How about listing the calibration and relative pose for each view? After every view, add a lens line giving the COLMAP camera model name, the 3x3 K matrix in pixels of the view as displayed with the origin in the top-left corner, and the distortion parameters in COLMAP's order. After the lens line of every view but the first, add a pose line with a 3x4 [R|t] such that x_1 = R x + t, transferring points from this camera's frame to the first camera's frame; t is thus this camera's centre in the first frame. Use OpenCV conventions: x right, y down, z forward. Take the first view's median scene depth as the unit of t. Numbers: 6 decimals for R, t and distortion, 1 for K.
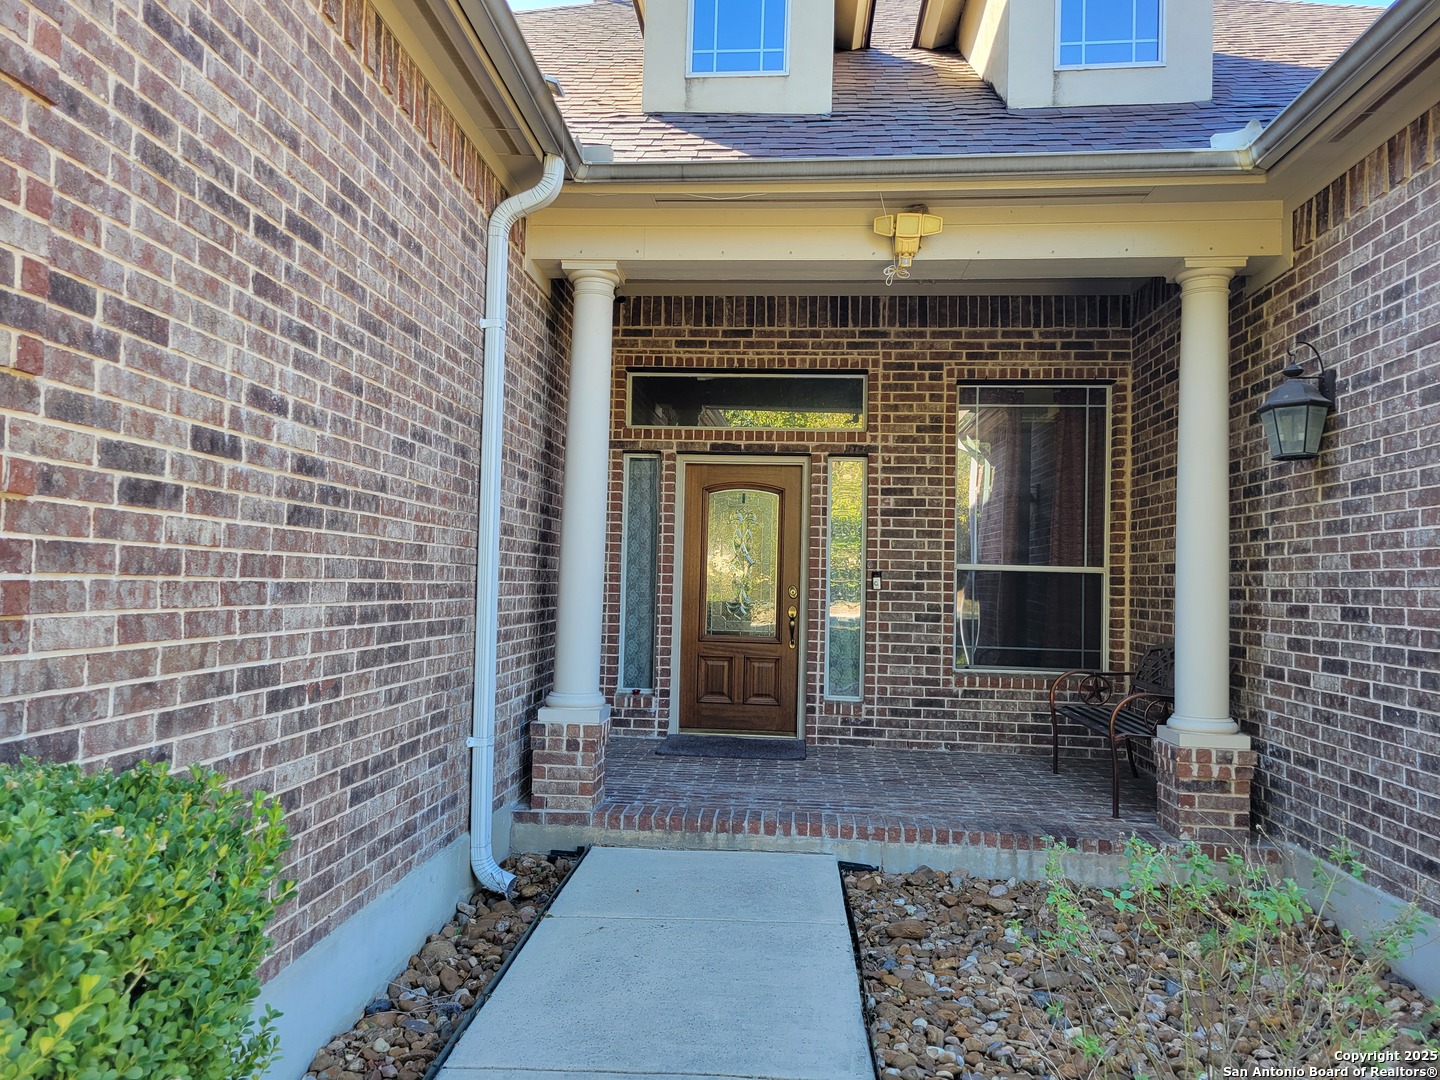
lens RADIAL K [[1087.4, 0, 717.1], [0, 1087.4, 538.5], [0, 0, 1]] dist [0.059132, -0.028811]
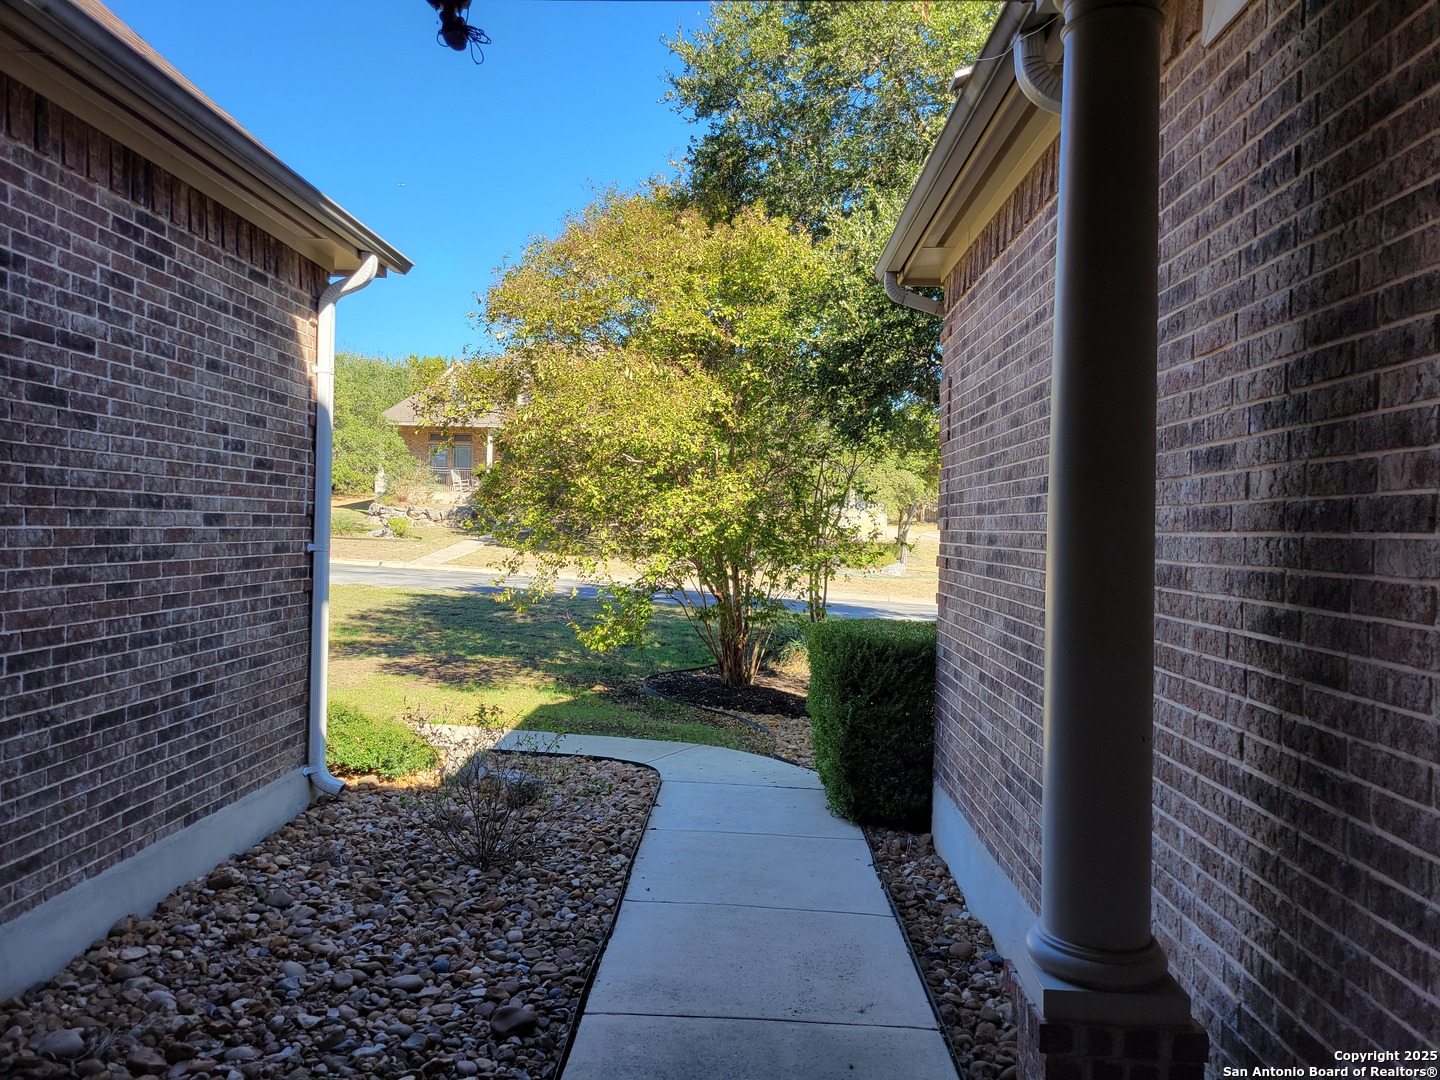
lens RADIAL K [[1087.4, 0, 719.9], [0, 1087.4, 541.1], [0, 0, 1]] dist [0.059132, -0.028811]
pose [[-0.998031, -0.049567, -0.038447, 0.067357], [-0.048481, 0.998412, -0.028680, 0.001239], [0.039808, -0.026760, -0.998849, 1.995548]]
